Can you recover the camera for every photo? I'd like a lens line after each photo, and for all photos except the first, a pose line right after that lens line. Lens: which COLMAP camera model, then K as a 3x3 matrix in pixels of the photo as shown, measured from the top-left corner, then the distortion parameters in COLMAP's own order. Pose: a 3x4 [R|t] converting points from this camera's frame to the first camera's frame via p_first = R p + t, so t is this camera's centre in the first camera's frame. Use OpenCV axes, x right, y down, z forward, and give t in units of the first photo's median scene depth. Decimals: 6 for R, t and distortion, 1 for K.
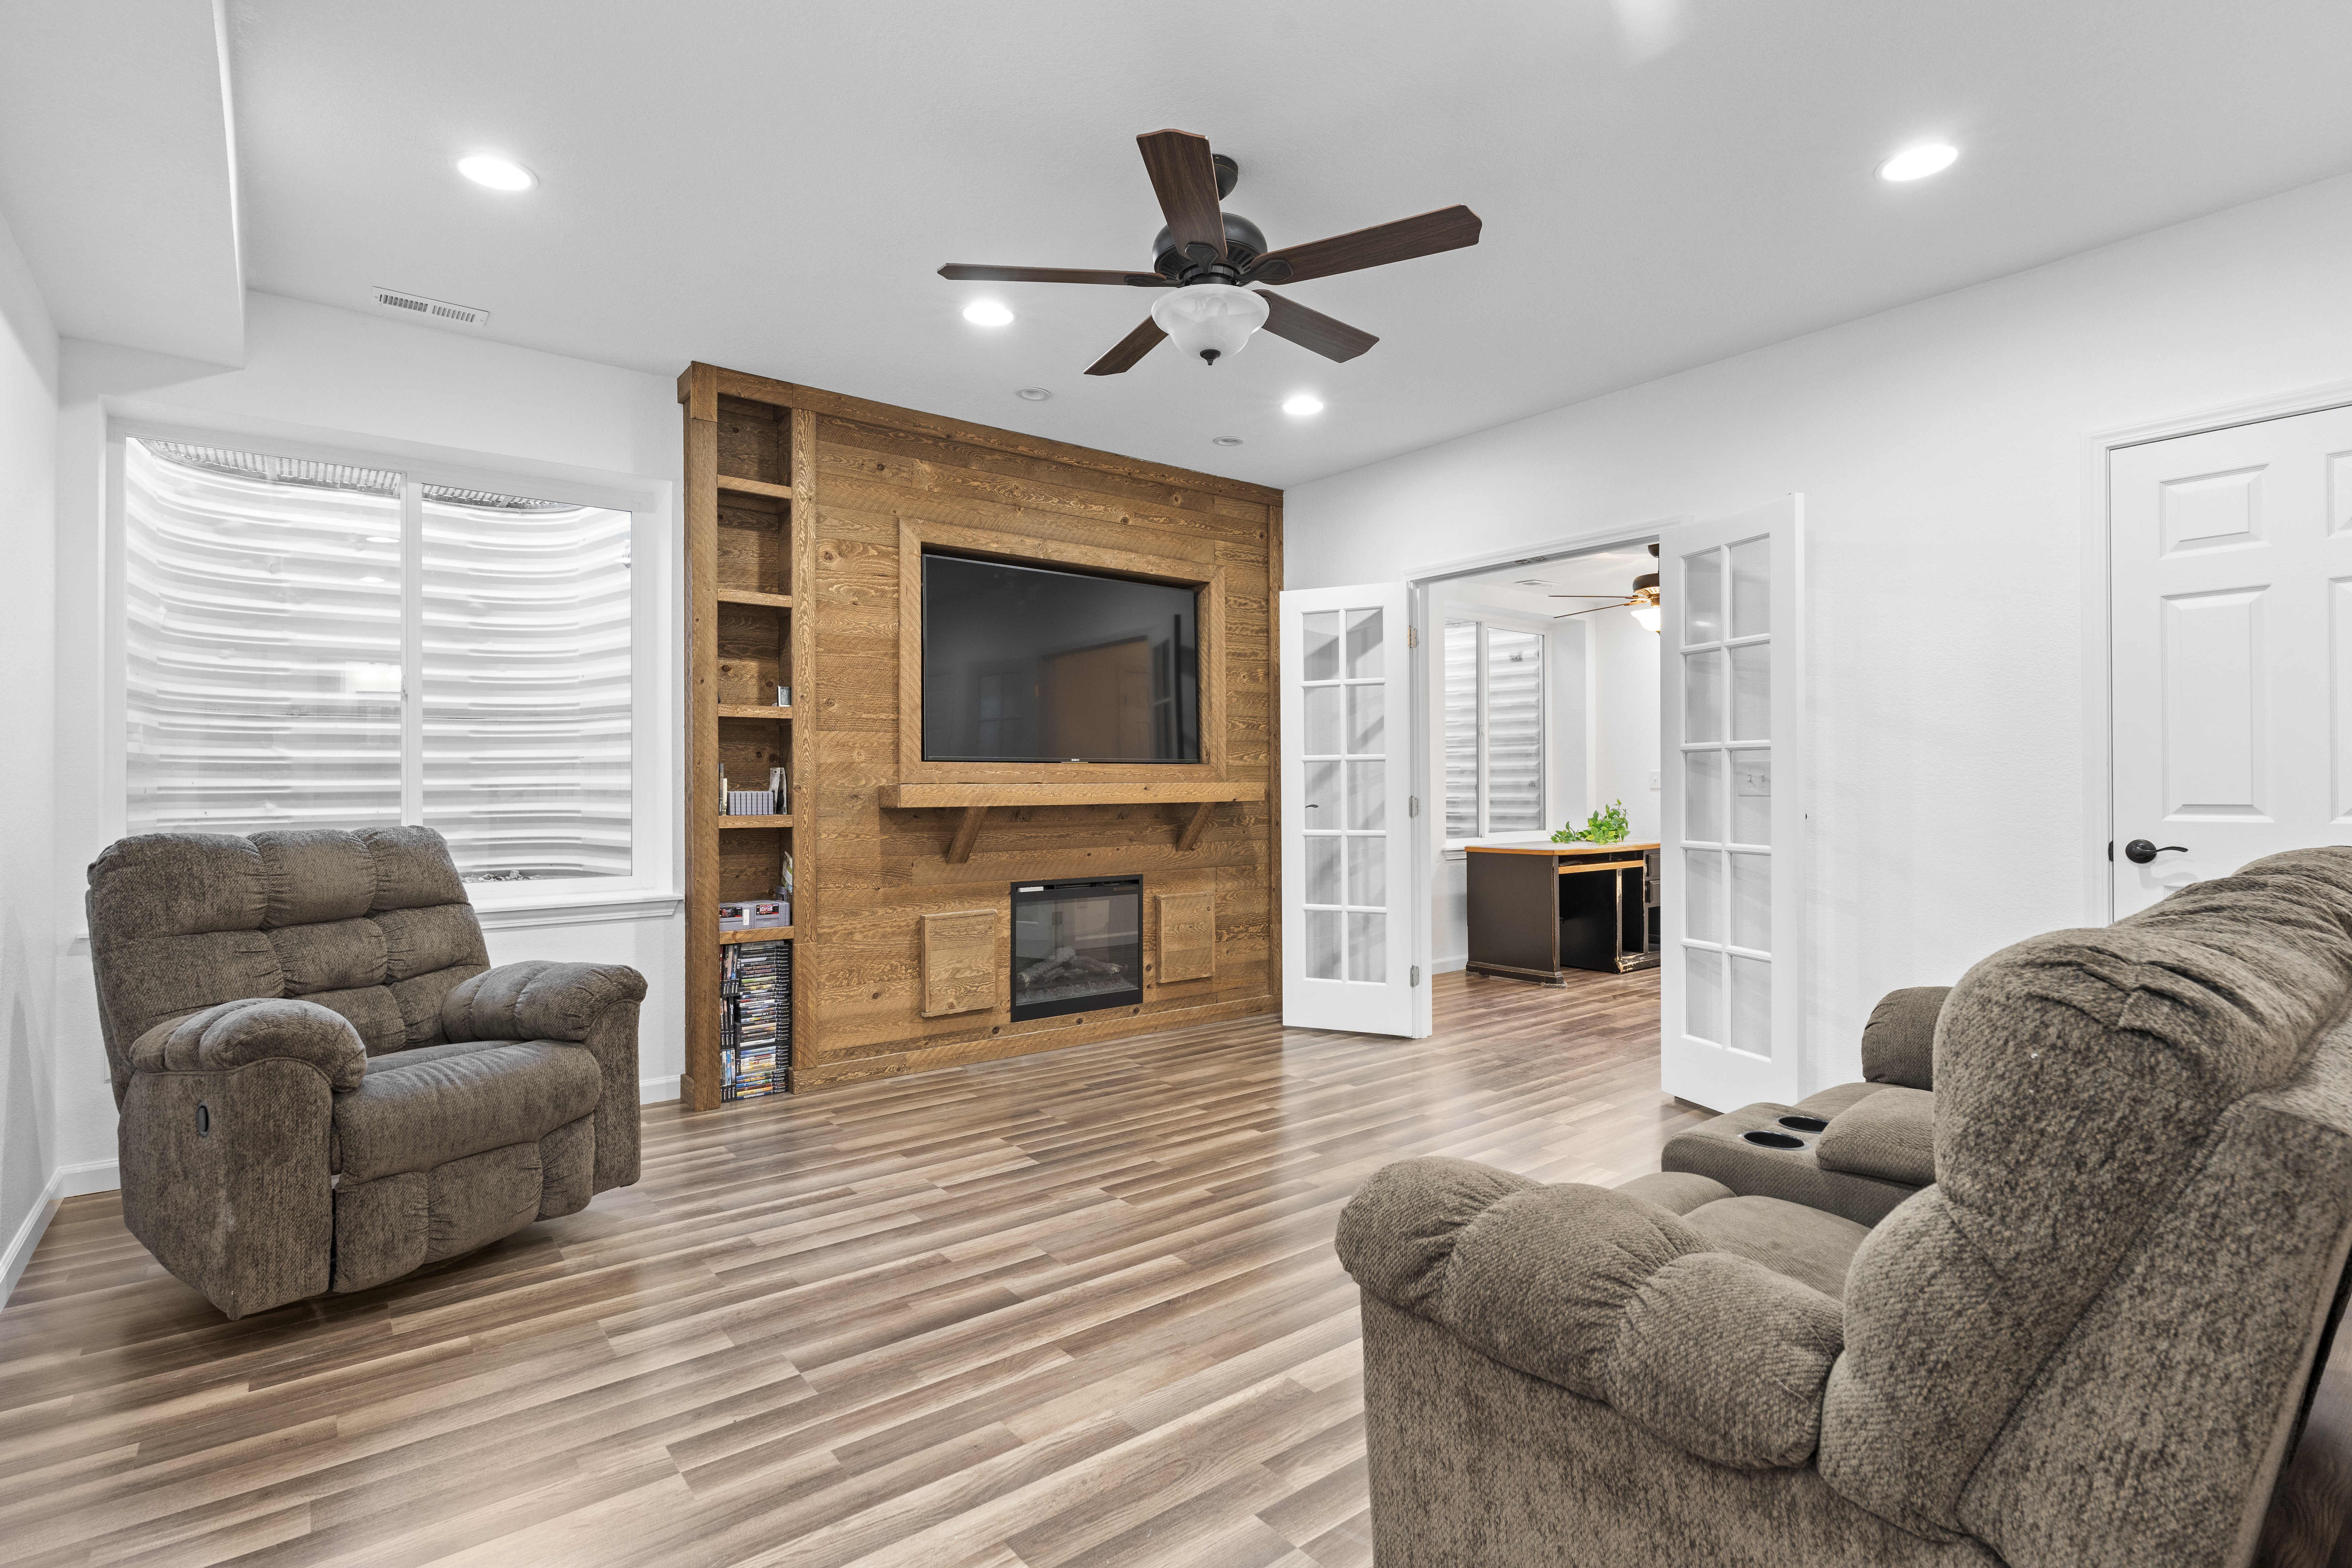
lens RADIAL K [[1139.0, 0, 1176.0], [0, 1139.0, 784.0], [0, 0, 1]] dist [-0.000838, 0.000036]
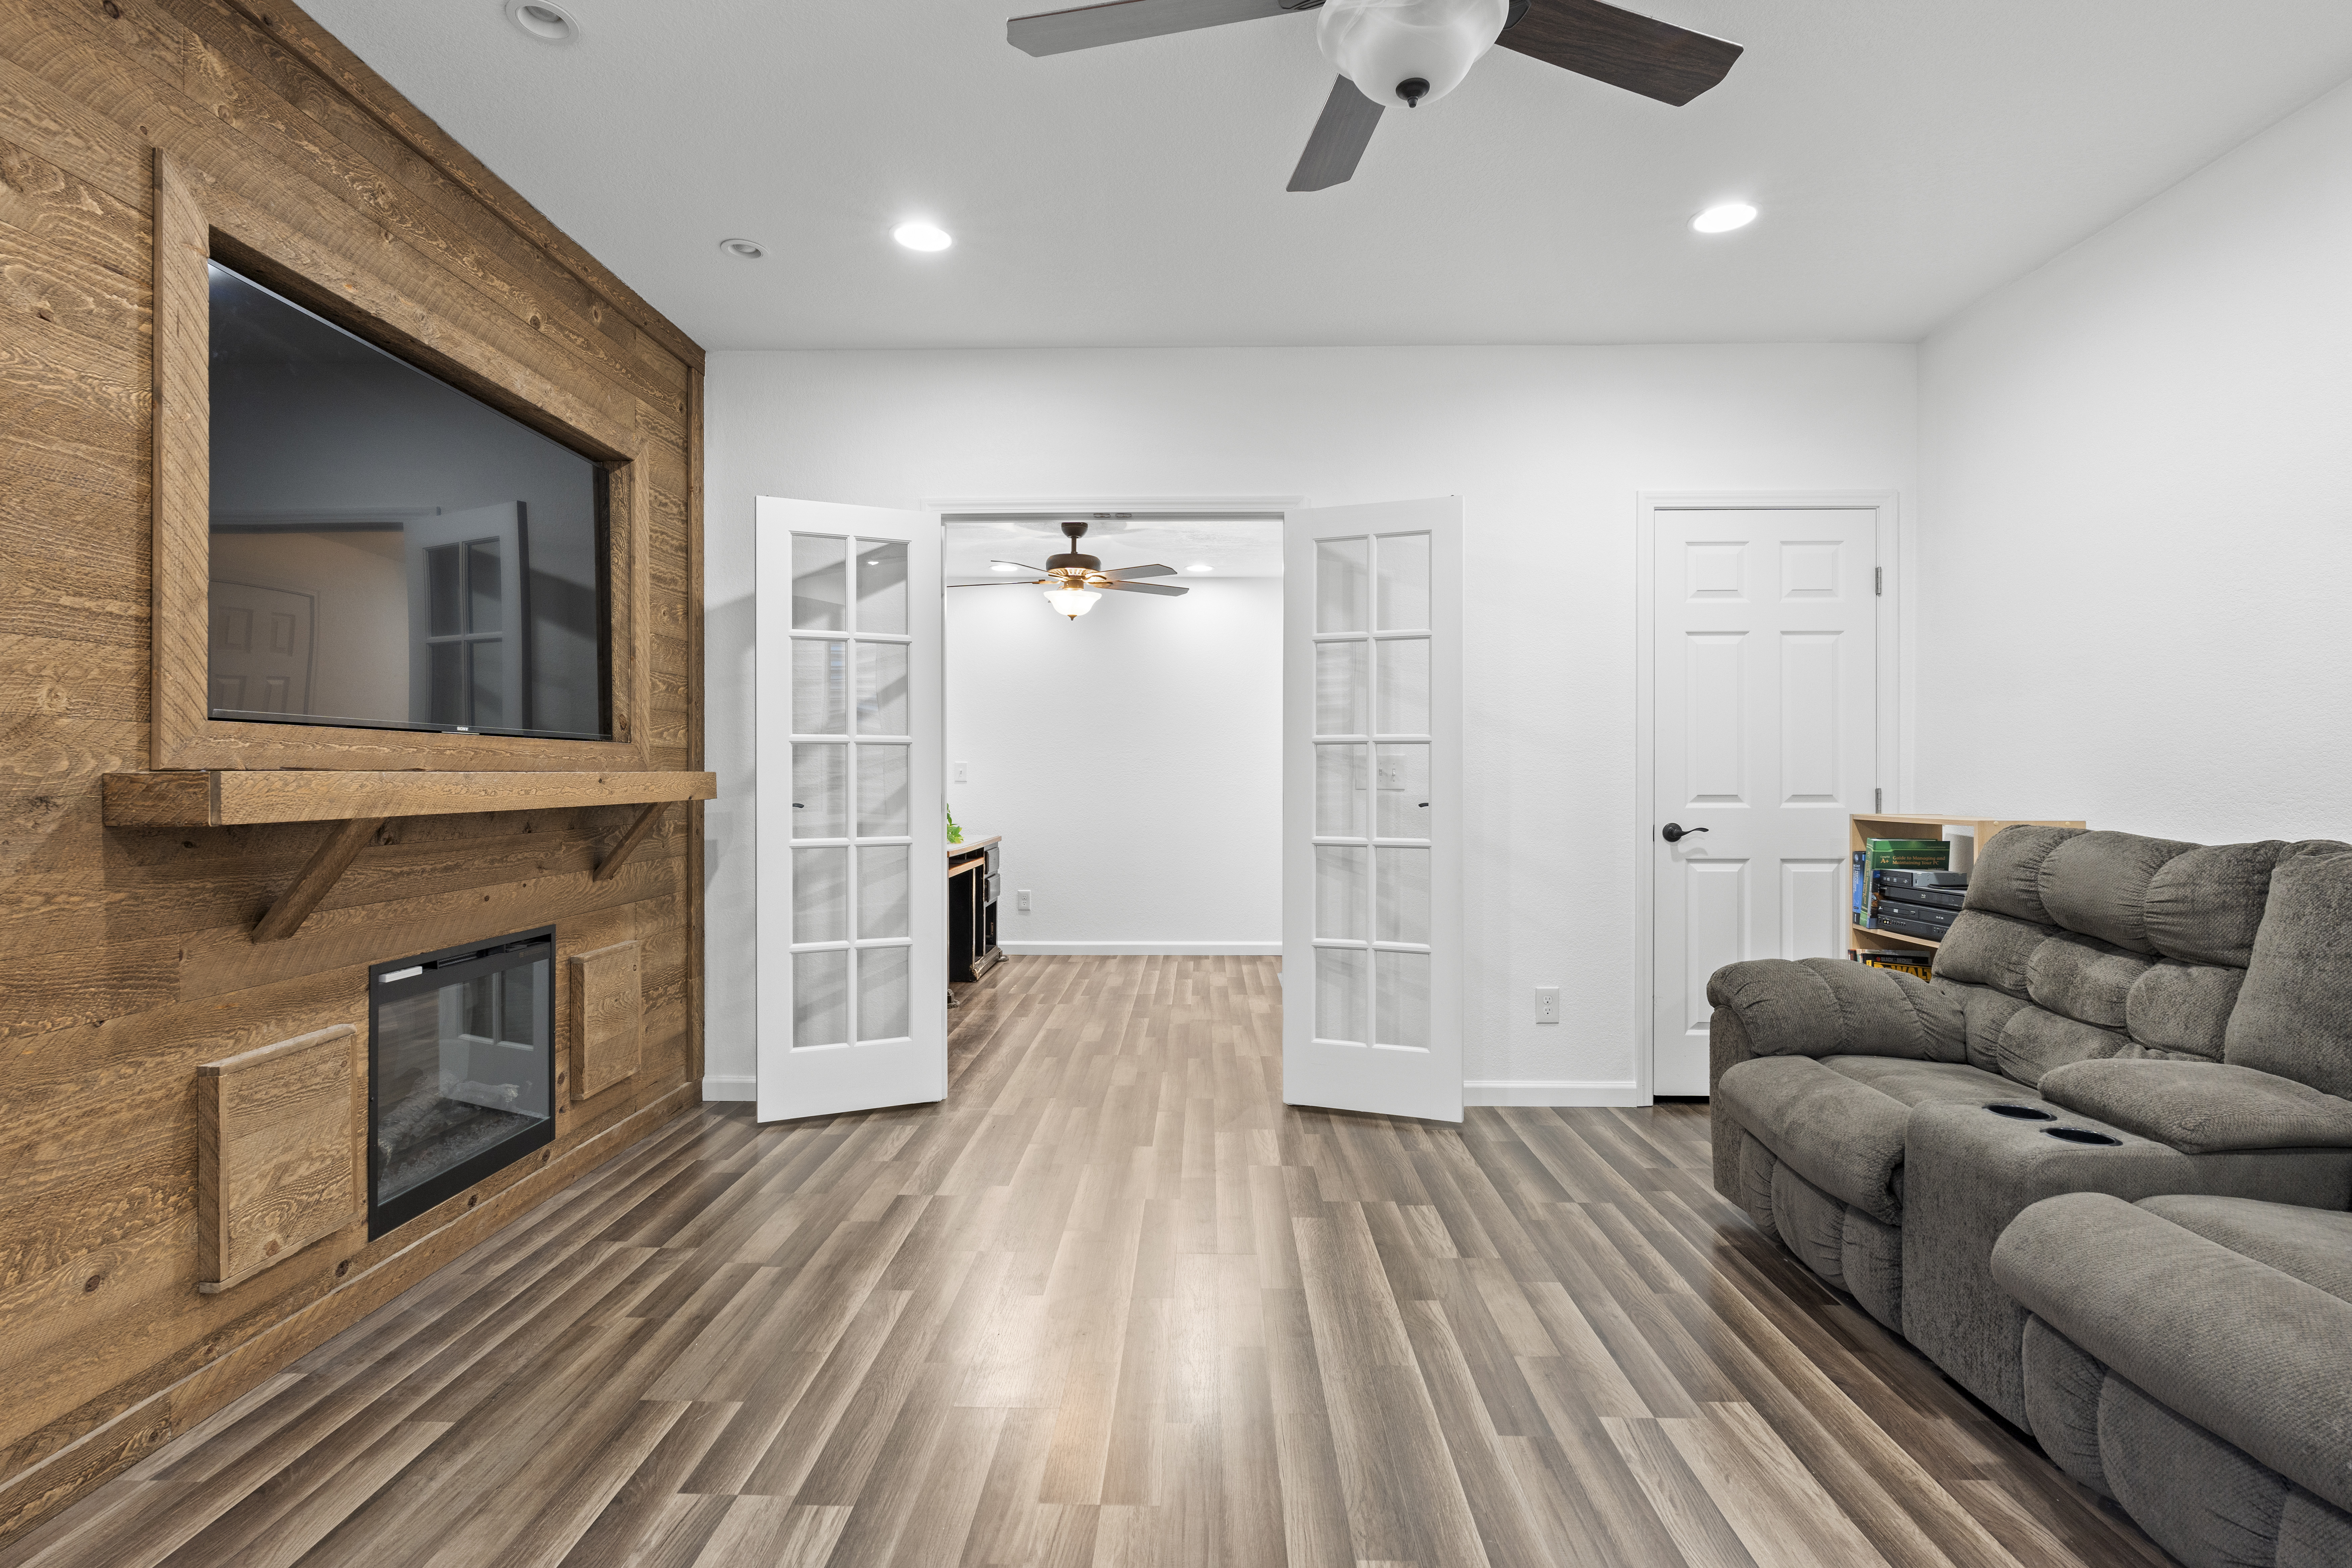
lens RADIAL K [[1136.7, 0, 1178.3], [0, 1136.7, 777.8], [0, 0, 1]] dist [-0.000834, 0.000533]
pose [[0.640413, 0.003017, 0.768025, -0.303190], [-0.005009, 0.999987, 0.000248, 0.000738], [-0.768015, -0.004006, 0.640420, 0.401587]]
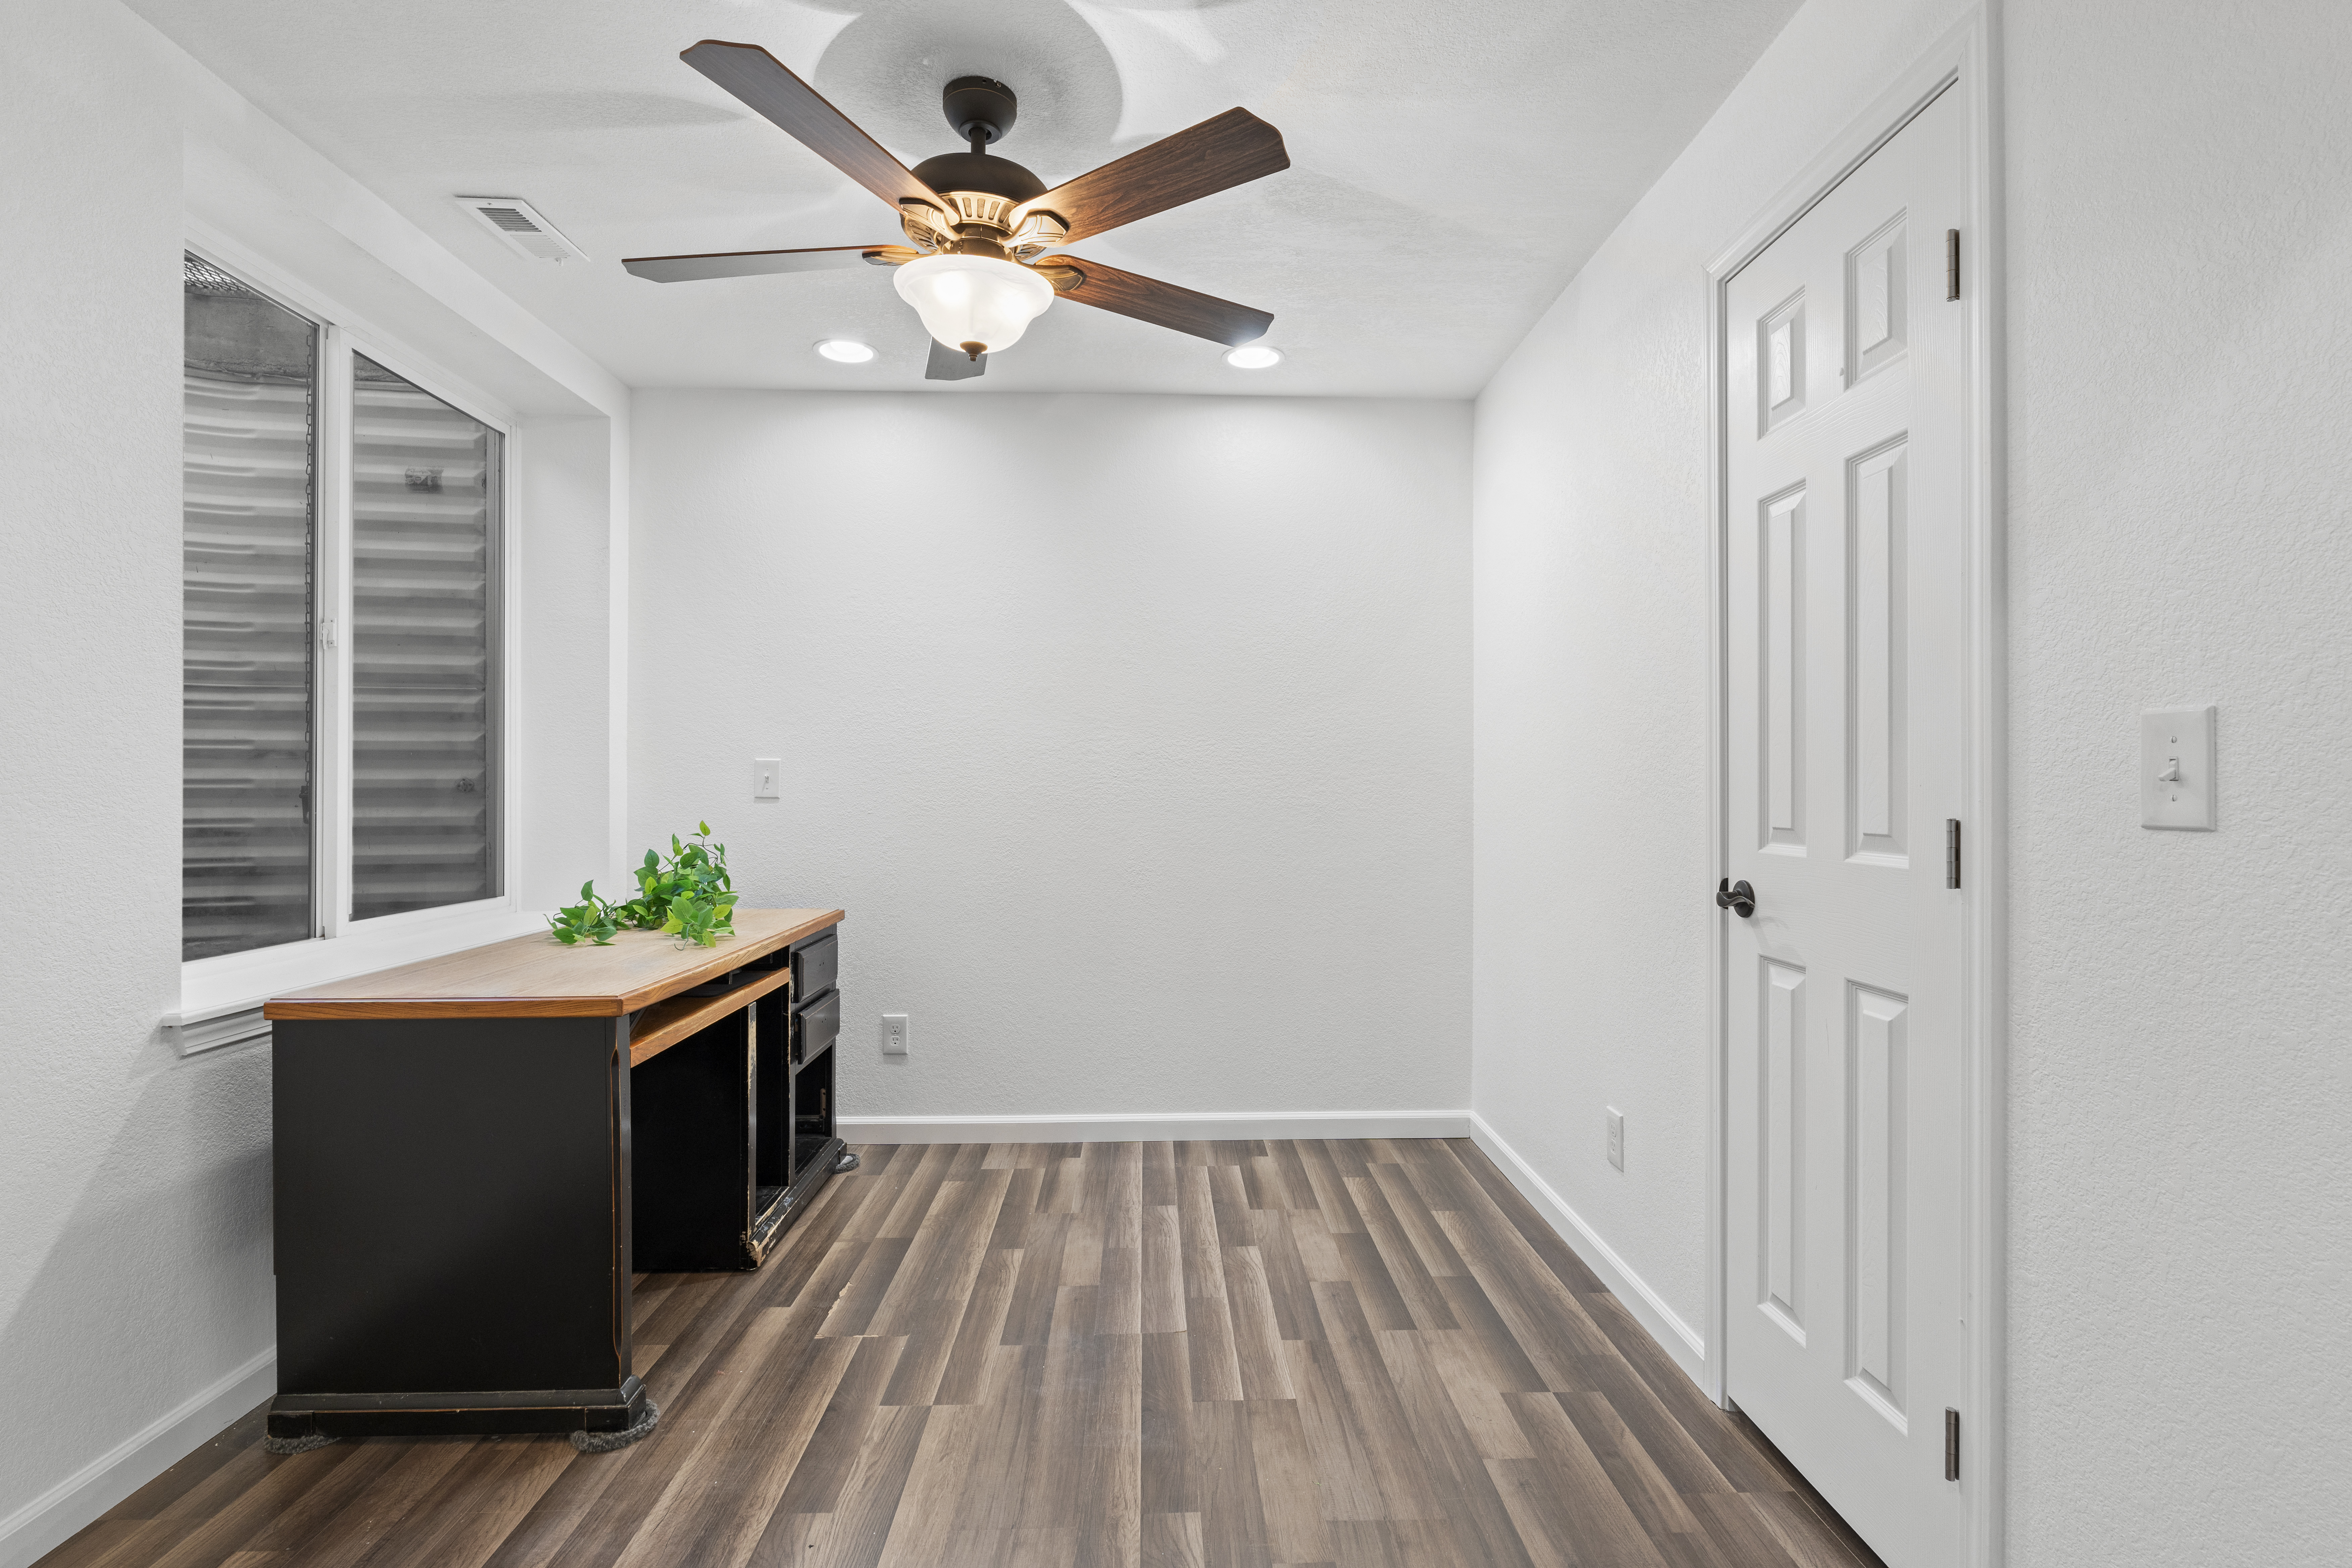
lens RADIAL K [[1136.7, 0, 1178.3], [0, 1136.7, 777.8], [0, 0, 1]] dist [-0.000834, 0.000533]
pose [[0.599694, 0.008122, 0.800188, 0.229555], [-0.004050, 0.999966, -0.007114, -0.002134], [-0.800219, 0.001025, 0.599707, 0.916963]]
